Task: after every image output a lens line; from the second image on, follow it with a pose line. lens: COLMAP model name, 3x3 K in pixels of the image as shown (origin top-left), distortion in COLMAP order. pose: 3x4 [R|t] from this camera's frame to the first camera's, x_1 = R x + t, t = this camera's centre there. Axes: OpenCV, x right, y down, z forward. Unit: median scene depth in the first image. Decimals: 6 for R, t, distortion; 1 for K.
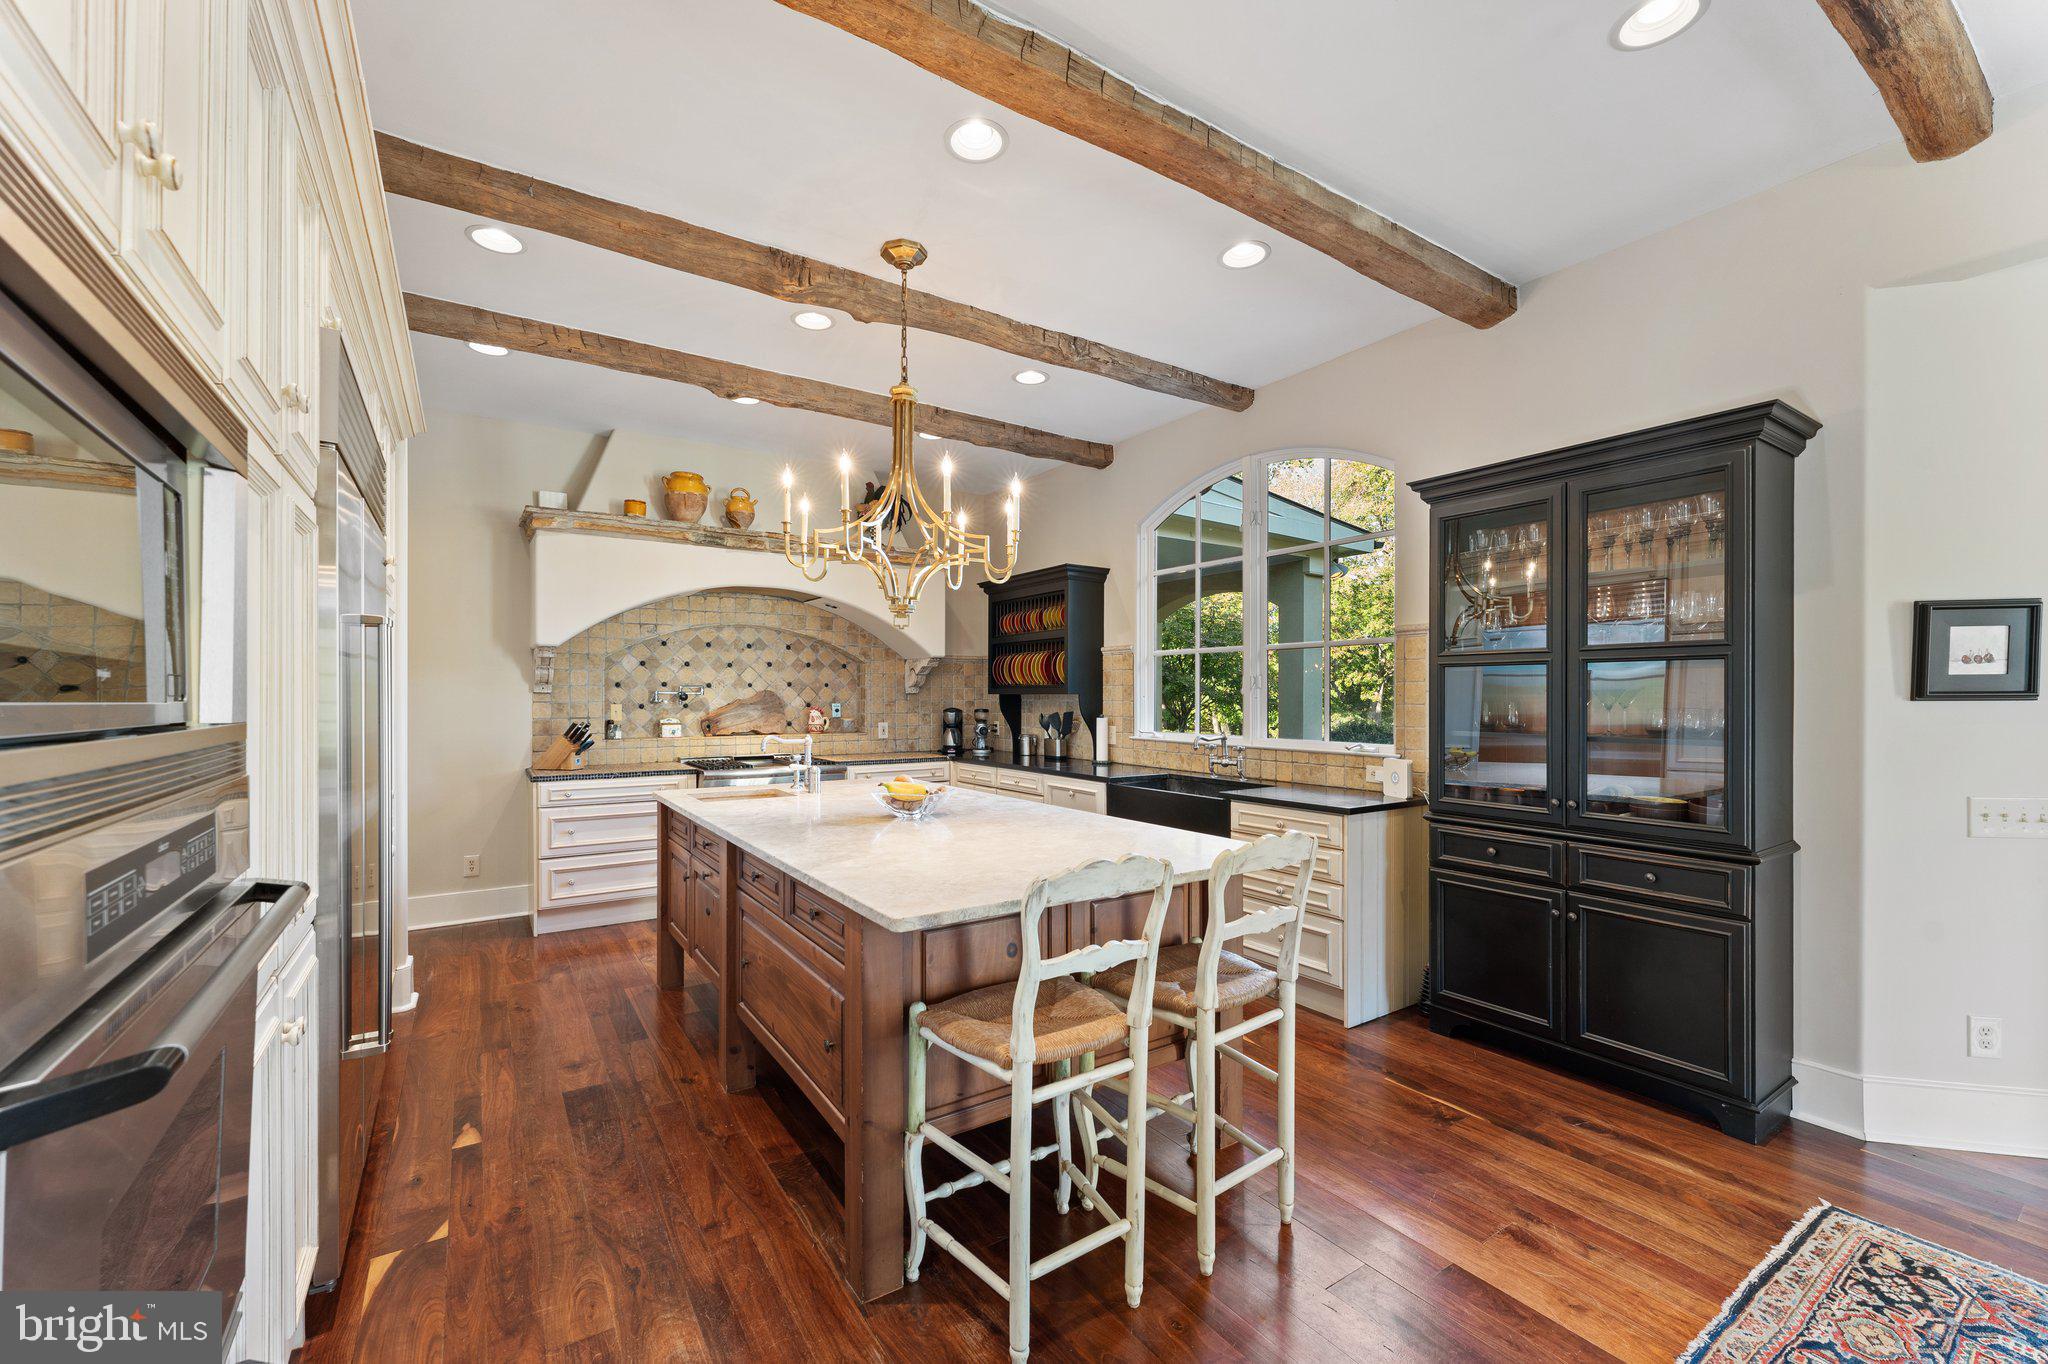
lens RADIAL K [[830.7, 0, 1012.3], [0, 830.7, 698.9], [0, 0, 1]] dist [0.000576, -0.000018]
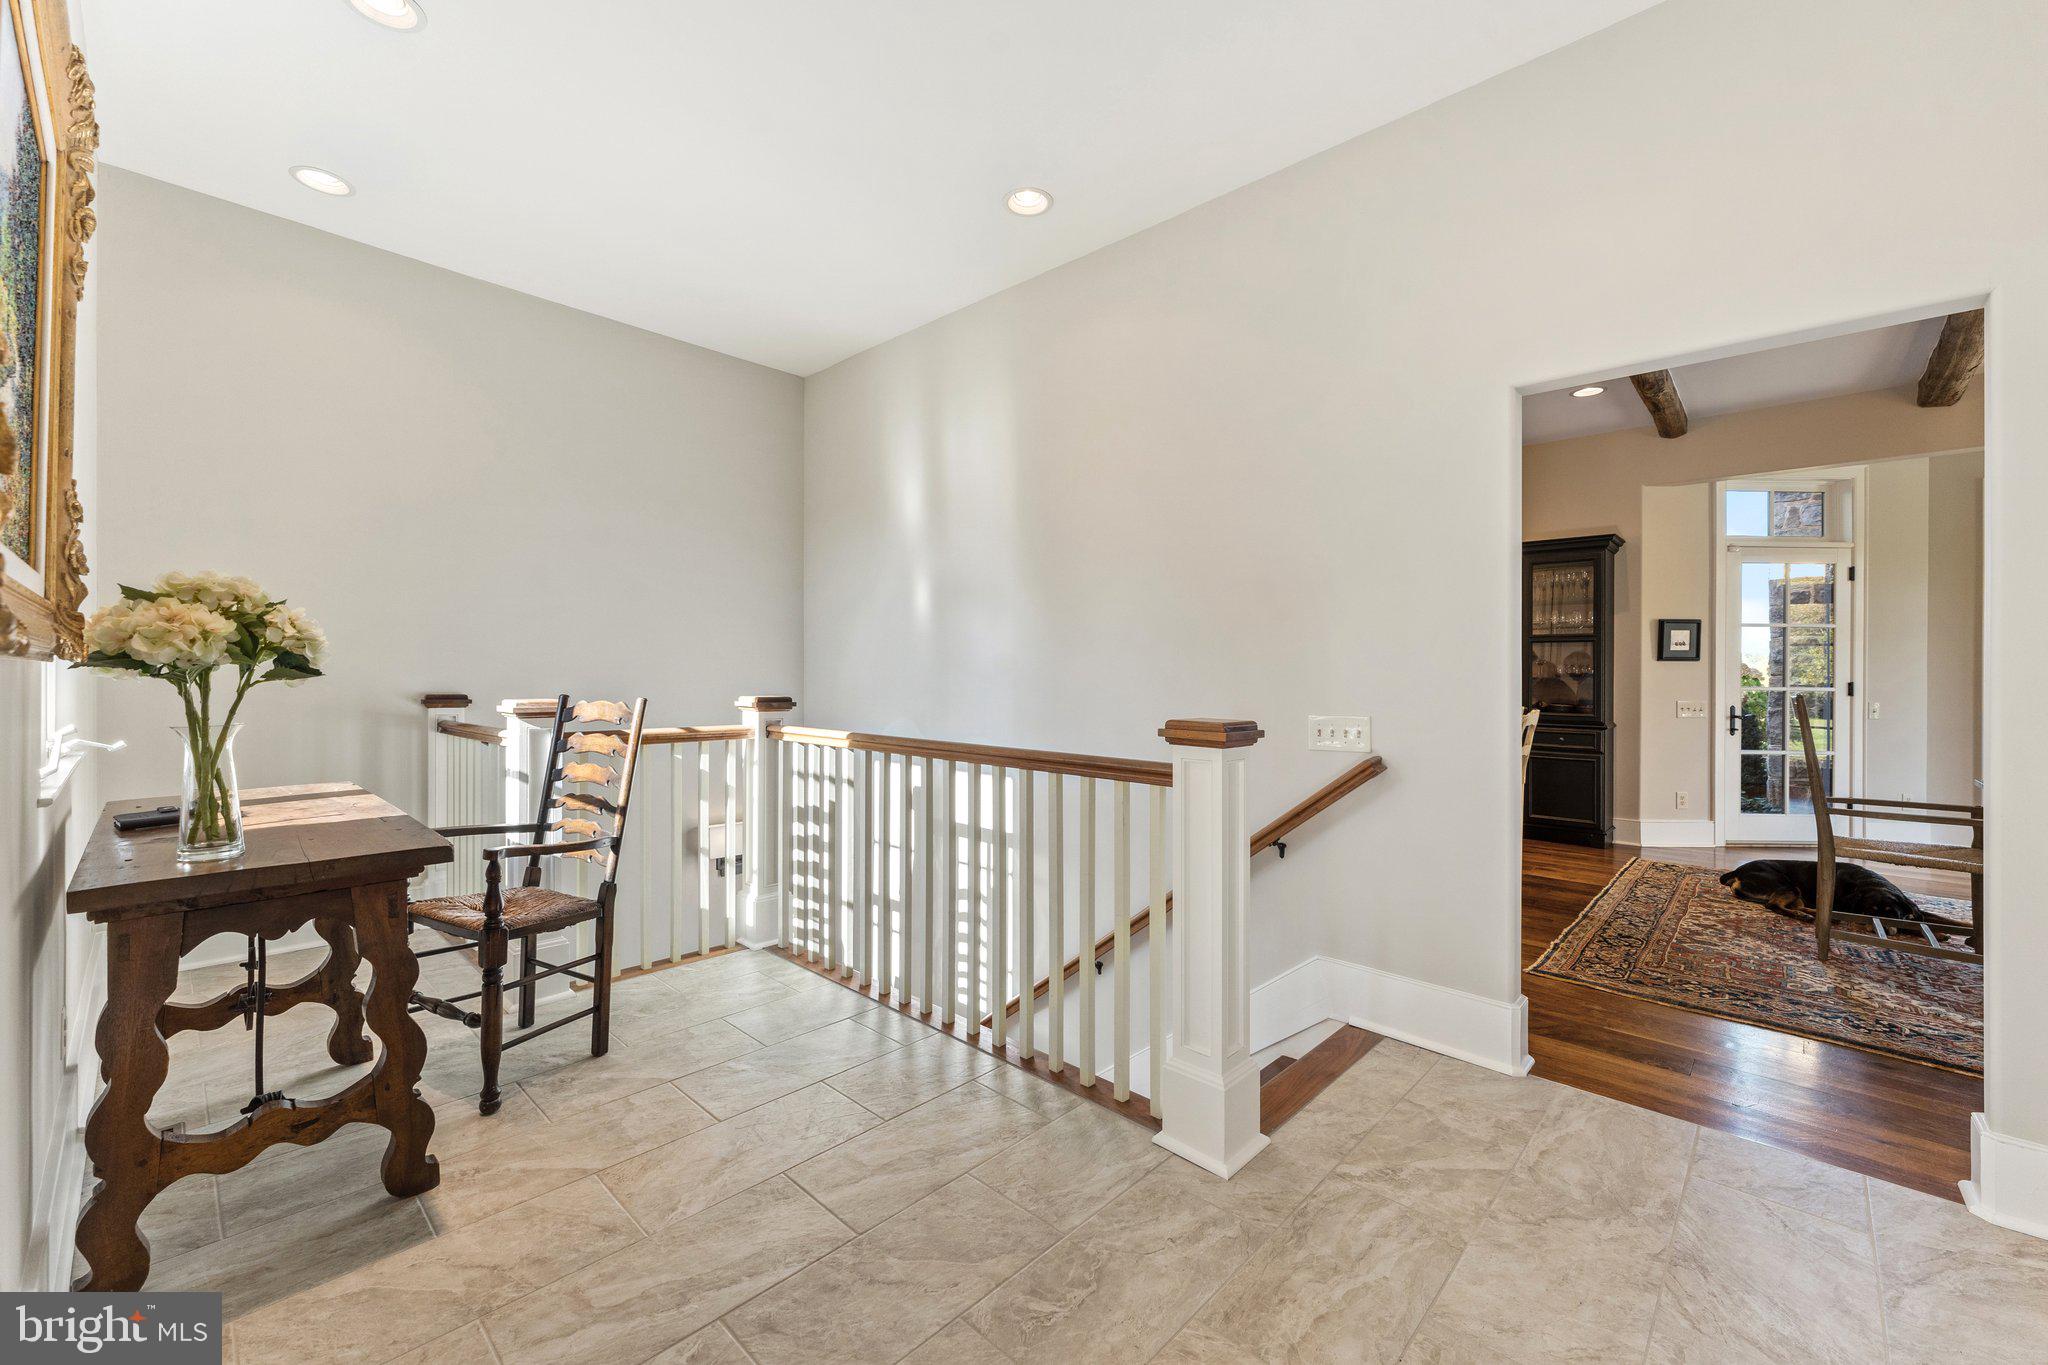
lens RADIAL K [[830.7, 0, 1021.2], [0, 830.7, 668.5], [0, 0, 1]] dist [0.000576, -0.000018]
pose [[0.971882, 0.014012, 0.235052, -1.226777], [-0.011714, 0.999869, -0.011171, 0.071190], [-0.235178, 0.008103, 0.971919, -0.869202]]
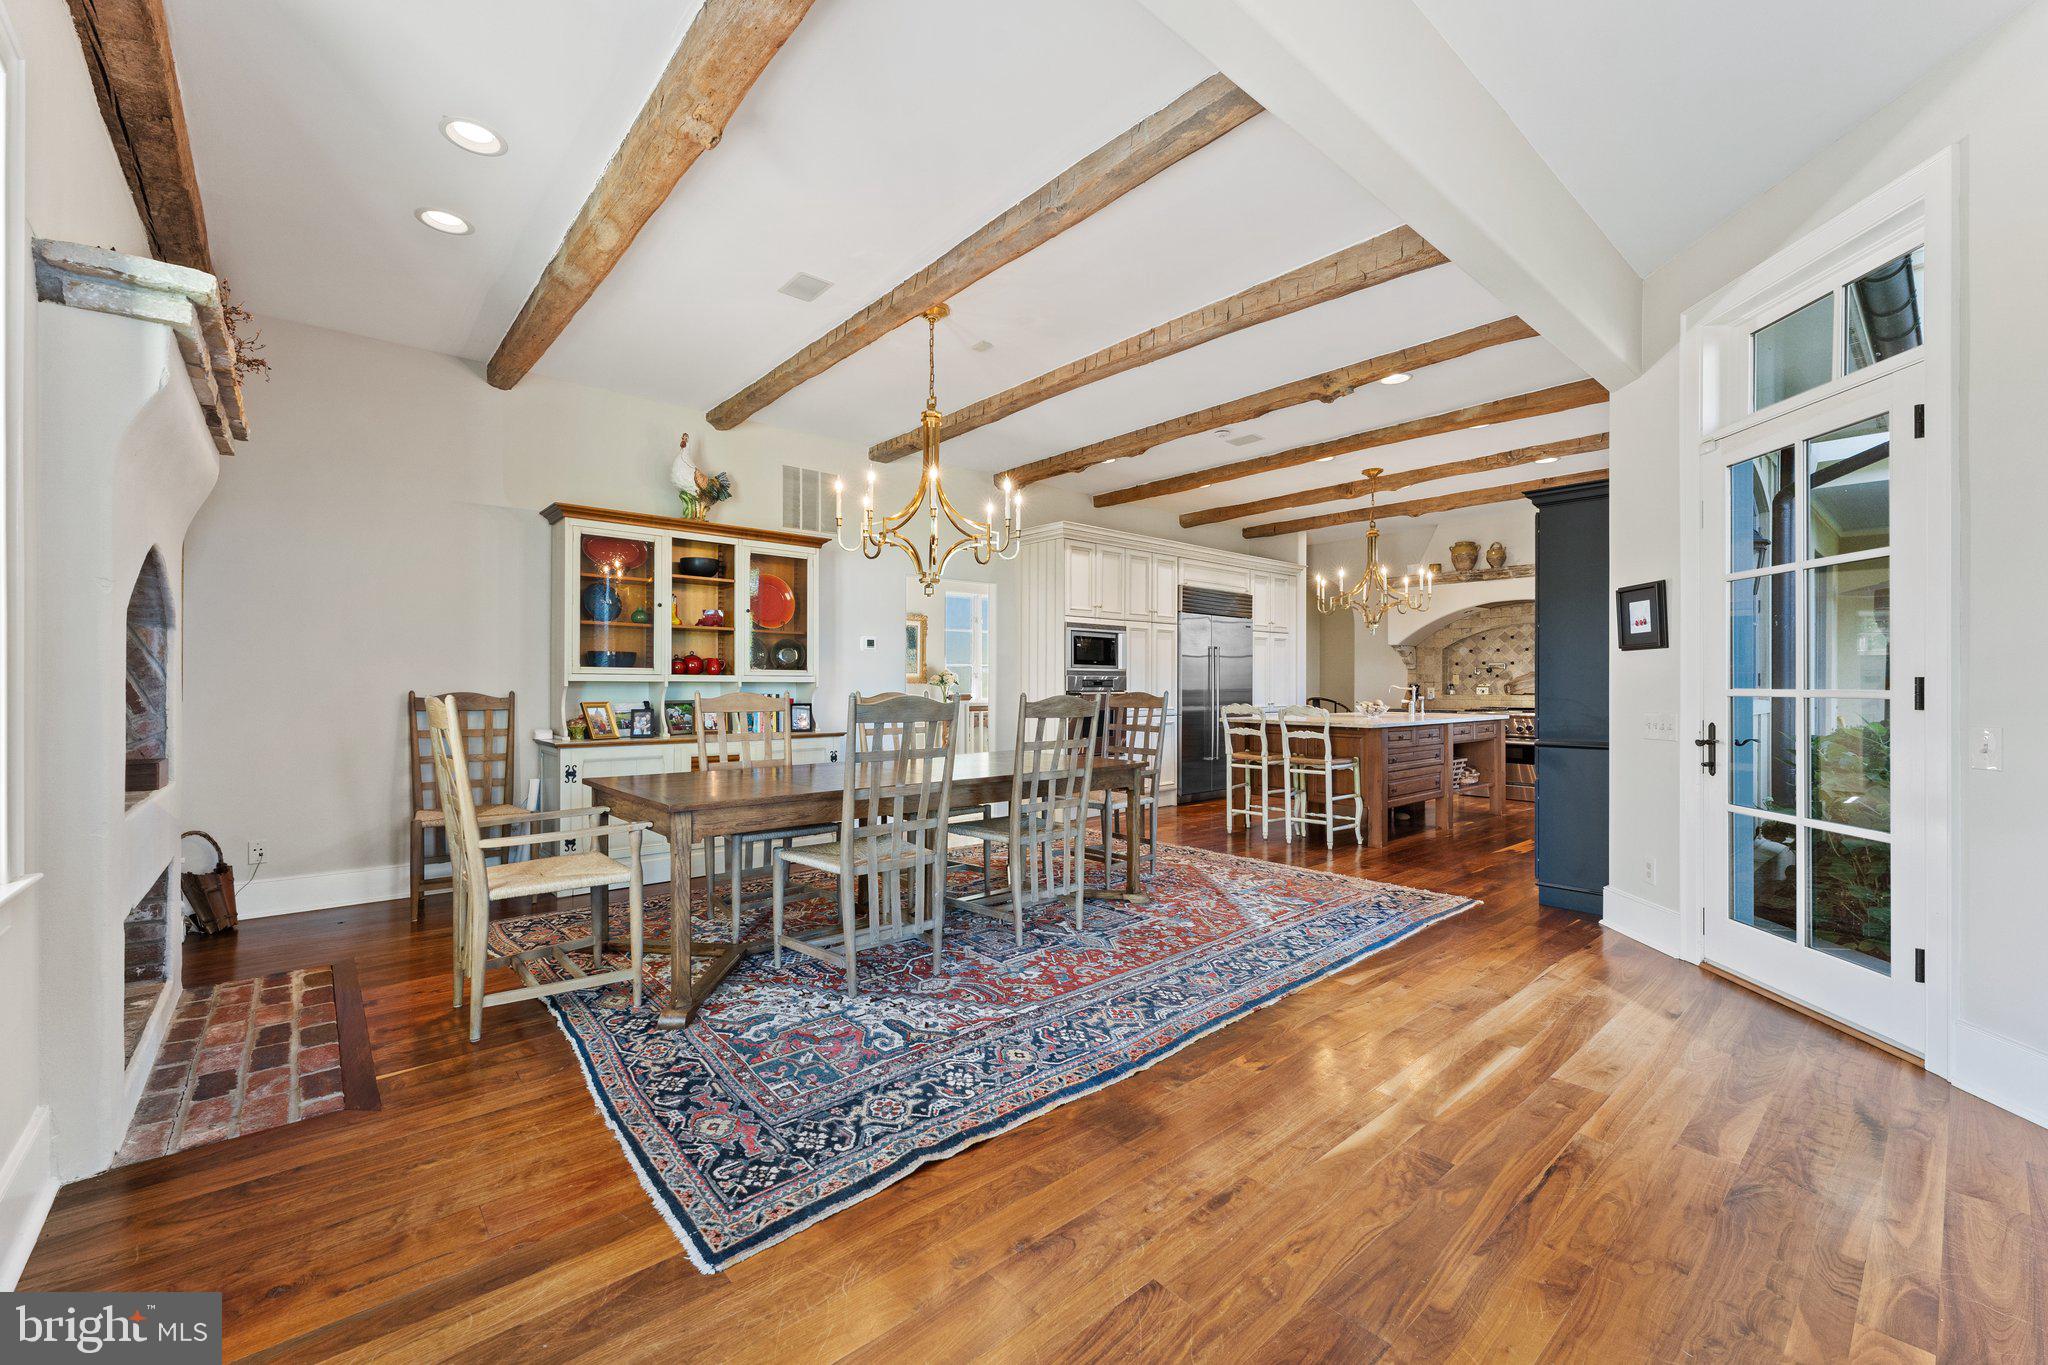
lens RADIAL K [[830.7, 0, 1022.5], [0, 830.7, 686.5], [0, 0, 1]] dist [0.000576, -0.000018]
pose [[0.140360, 0.001235, -0.990100, 2.443209], [-0.002850, 0.999996, 0.000844, 0.069602], [0.990096, 0.002704, 0.140363, -0.329224]]
